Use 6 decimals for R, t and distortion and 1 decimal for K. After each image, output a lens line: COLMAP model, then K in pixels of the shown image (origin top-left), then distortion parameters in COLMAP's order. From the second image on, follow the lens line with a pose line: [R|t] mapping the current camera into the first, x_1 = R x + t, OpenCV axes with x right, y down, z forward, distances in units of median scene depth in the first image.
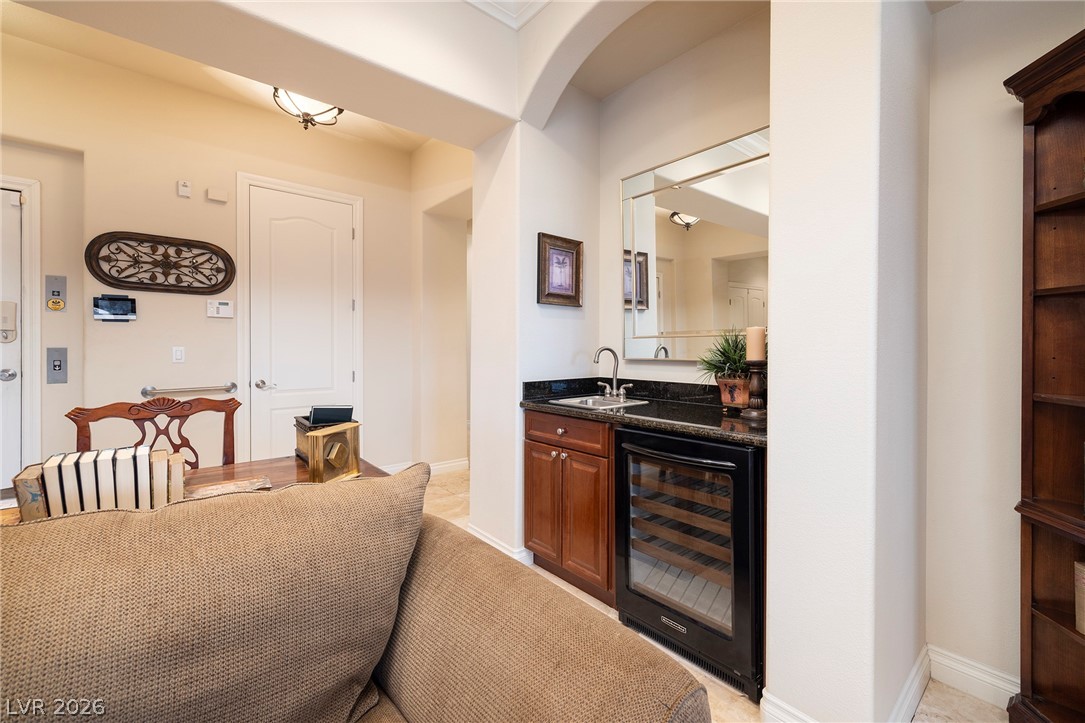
lens RADIAL K [[457.1, 0, 545.1], [0, 457.1, 350.6], [0, 0, 1]] dist [-0.000089, 0.000074]
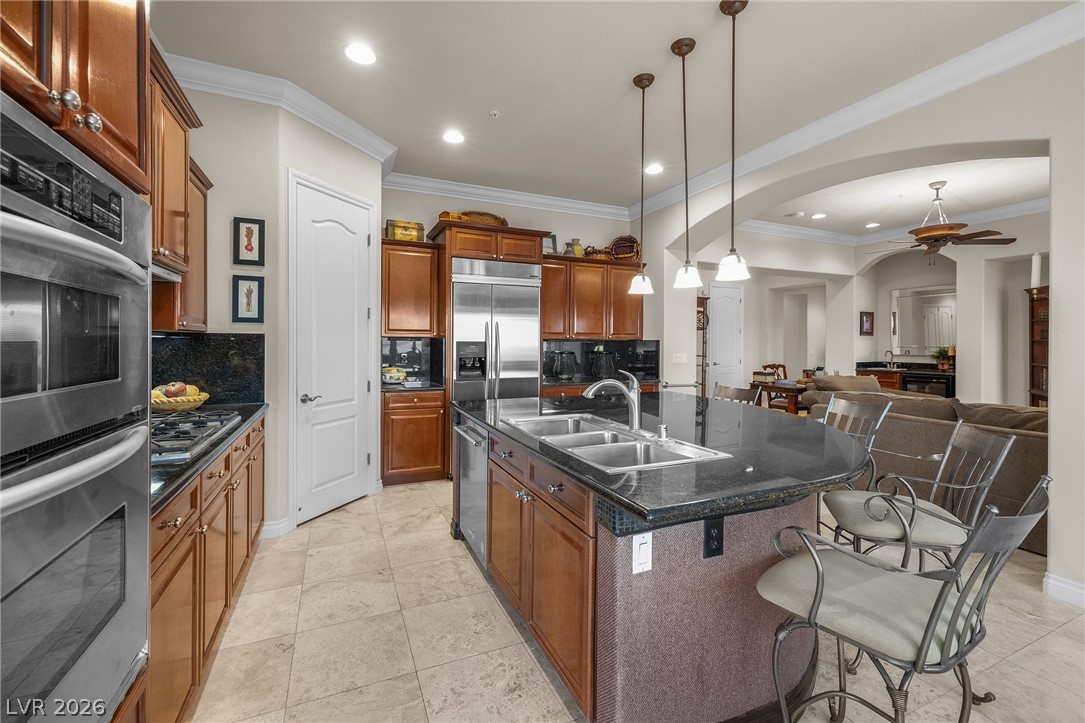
lens RADIAL K [[452.5, 0, 542.4], [0, 452.5, 345.2], [0, 0, 1]] dist [0.000167, 0.000039]
pose [[0.960470, 0.000547, -0.278384, -1.125106], [-0.001358, 0.999995, -0.002718, -0.029867], [0.278381, 0.002988, 0.960466, -2.272409]]
